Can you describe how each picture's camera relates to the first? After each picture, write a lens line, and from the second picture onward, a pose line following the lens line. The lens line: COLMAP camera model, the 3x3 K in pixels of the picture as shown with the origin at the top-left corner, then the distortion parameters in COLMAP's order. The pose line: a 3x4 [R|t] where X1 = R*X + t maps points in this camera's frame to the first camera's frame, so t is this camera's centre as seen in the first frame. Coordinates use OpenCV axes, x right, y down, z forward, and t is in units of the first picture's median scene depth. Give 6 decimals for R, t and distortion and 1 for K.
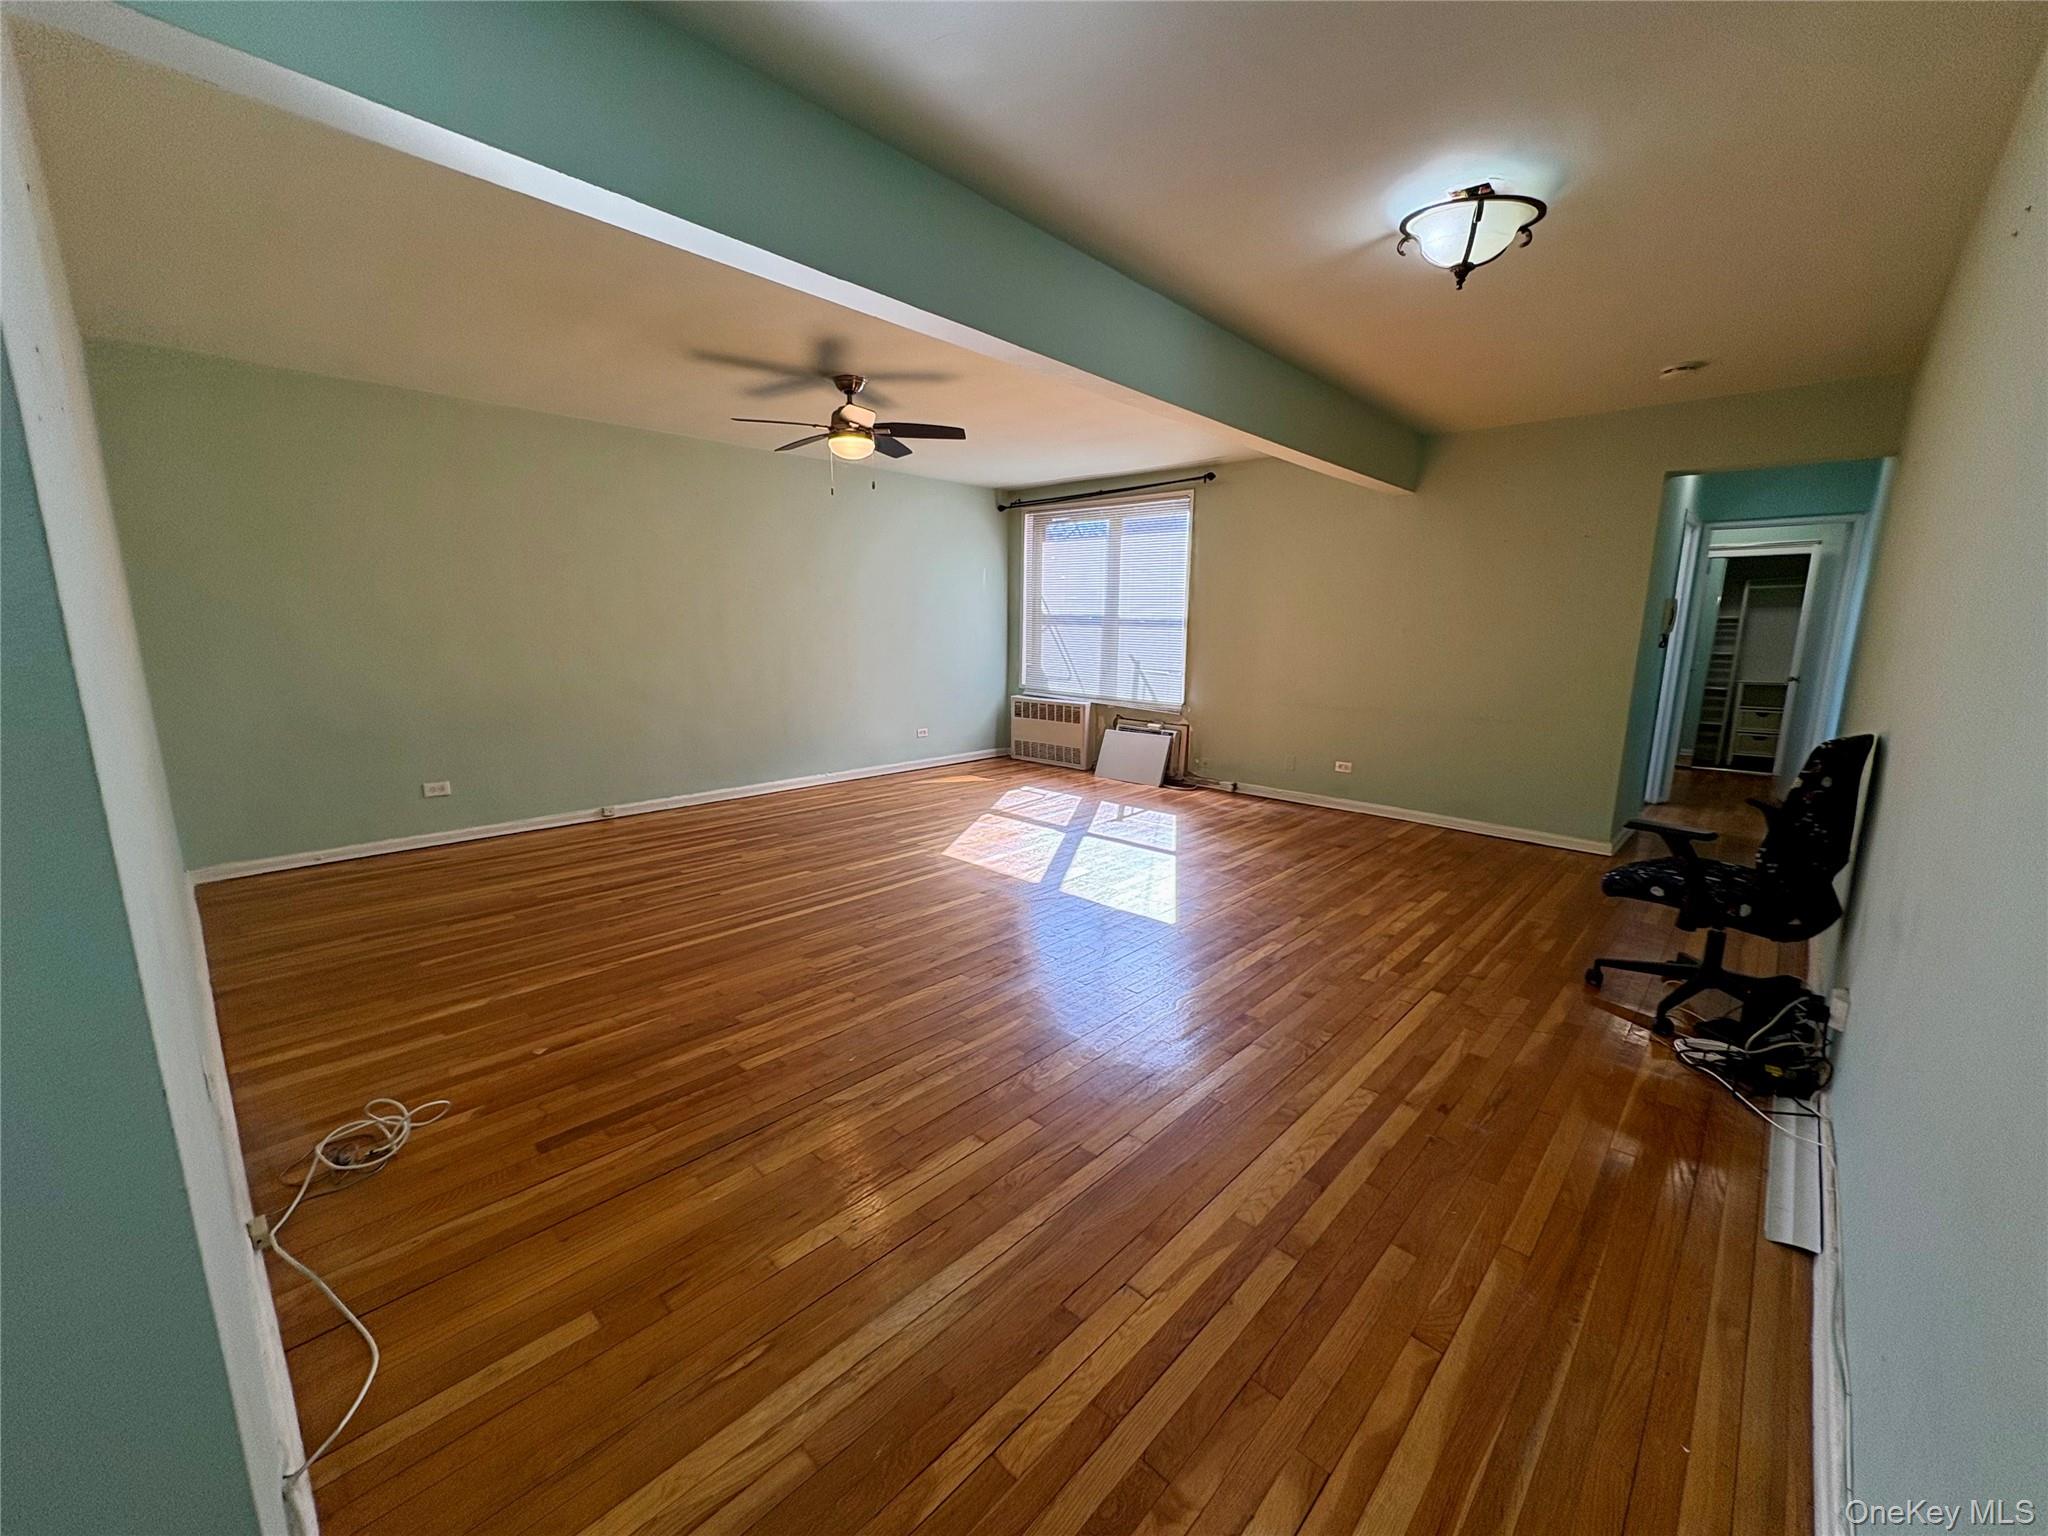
lens RADIAL K [[815.8, 0, 1022.1], [0, 815.8, 771.5], [0, 0, 1]] dist [-0.000878, -0.000007]
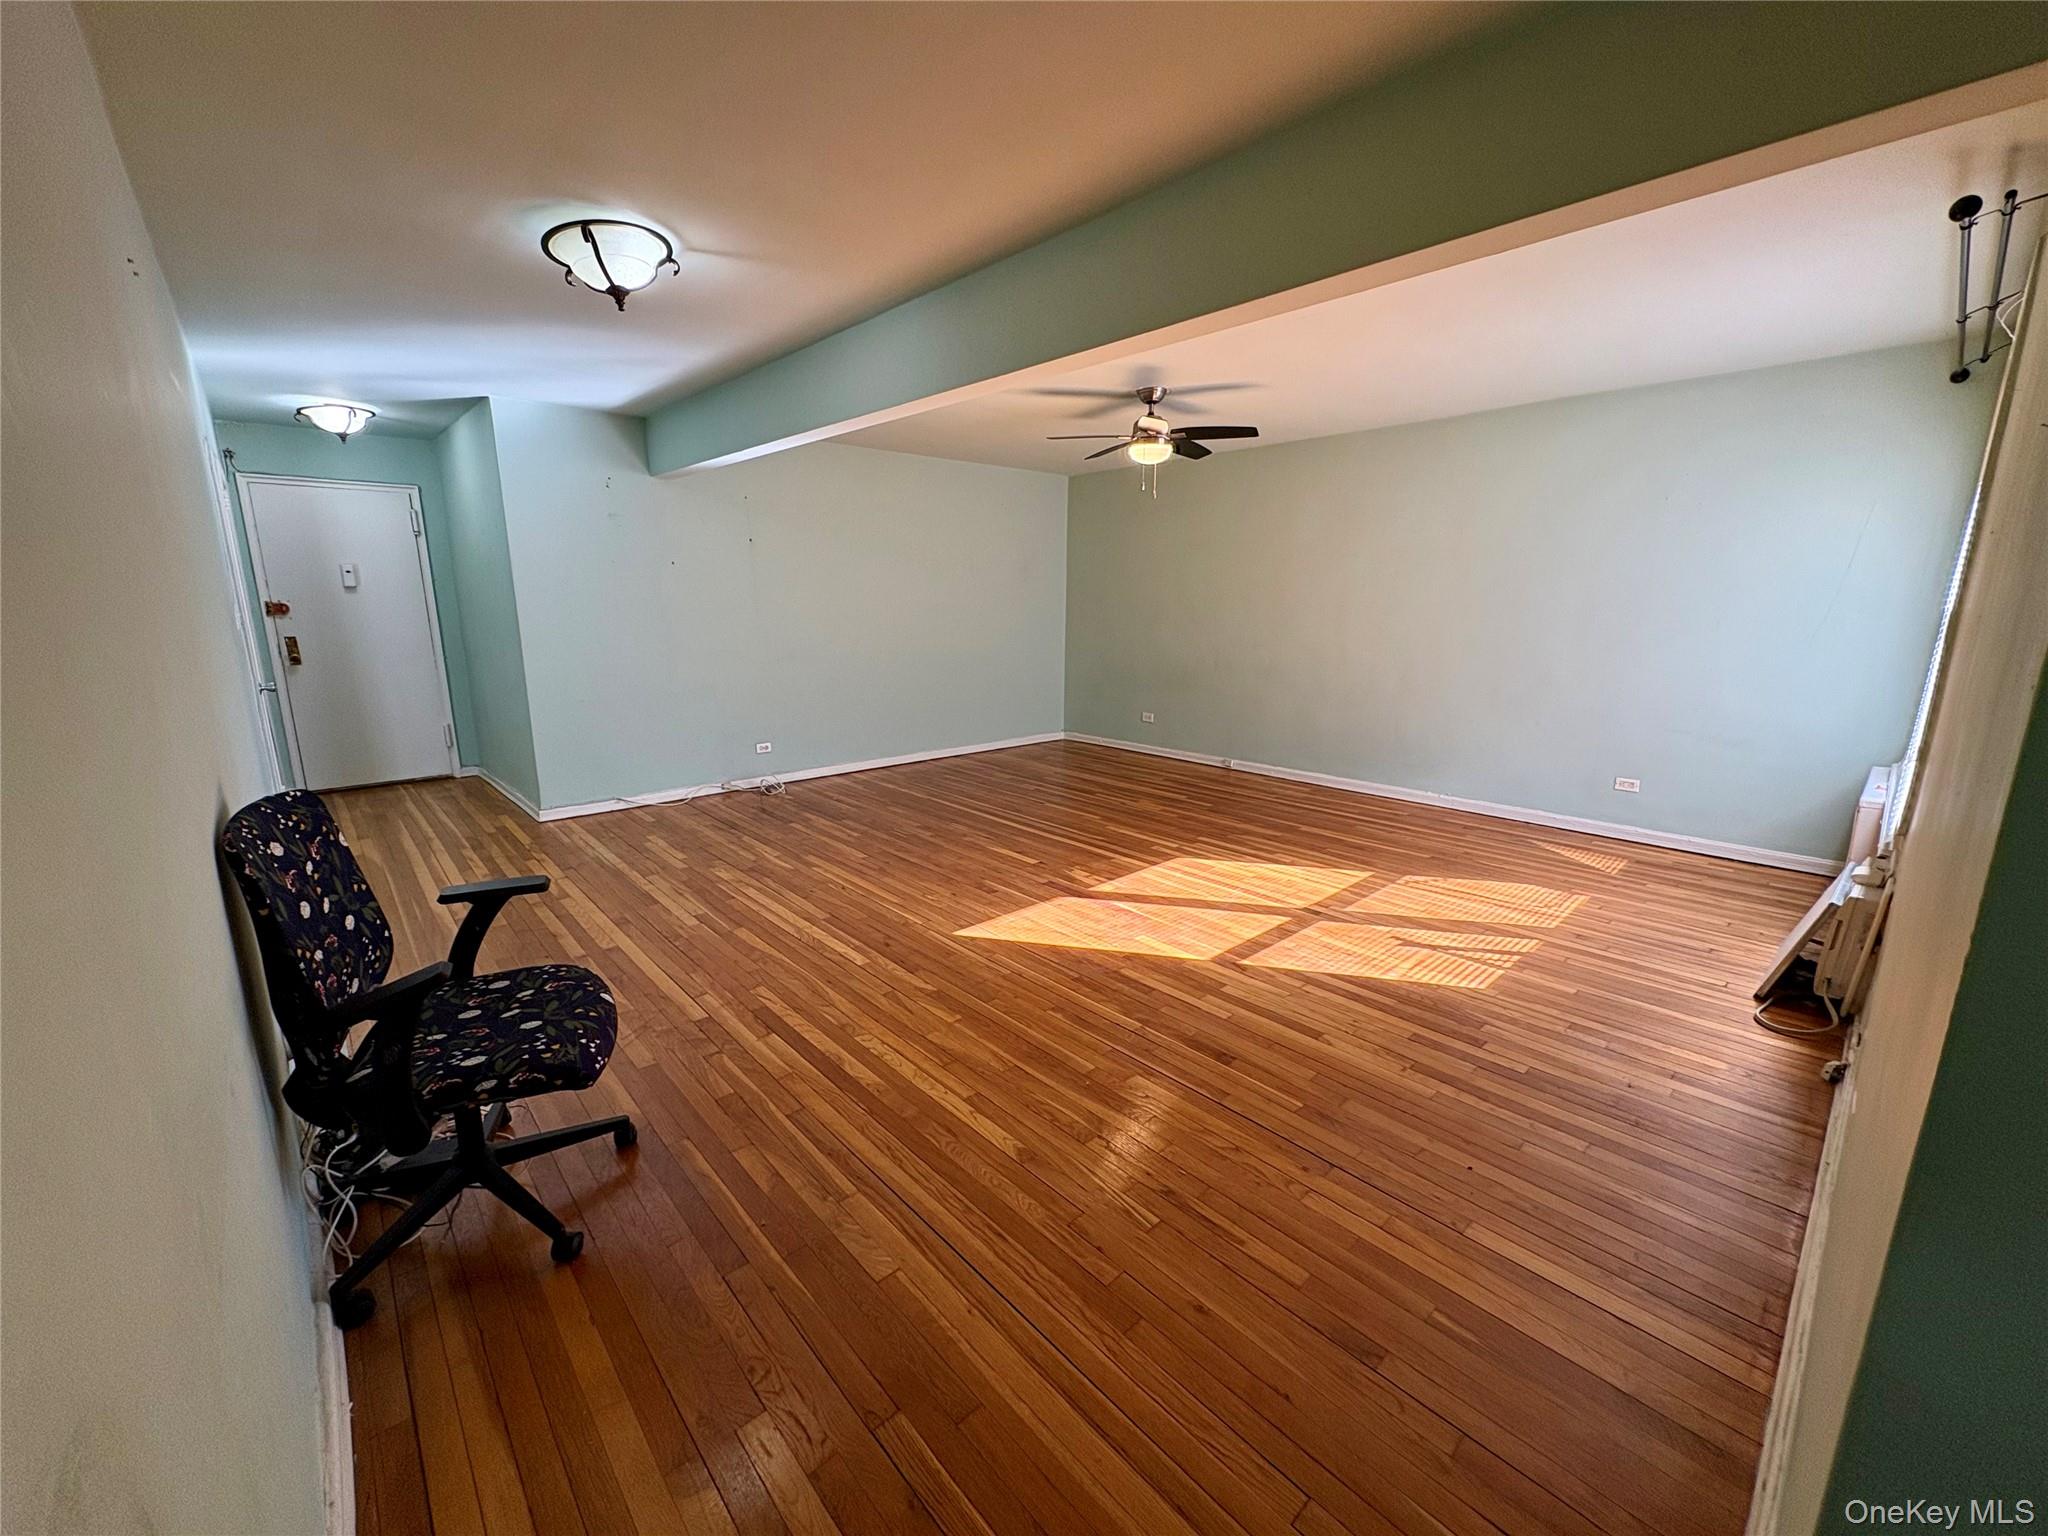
lens RADIAL K [[815.8, 0, 1022.4], [0, 815.8, 773.3], [0, 0, 1]] dist [-0.000878, -0.000007]
pose [[-0.083136, 0.201881, -0.975875, 0.860555], [-0.183162, 0.959487, 0.214094, -0.168559], [0.979561, 0.196542, -0.042790, 0.869663]]
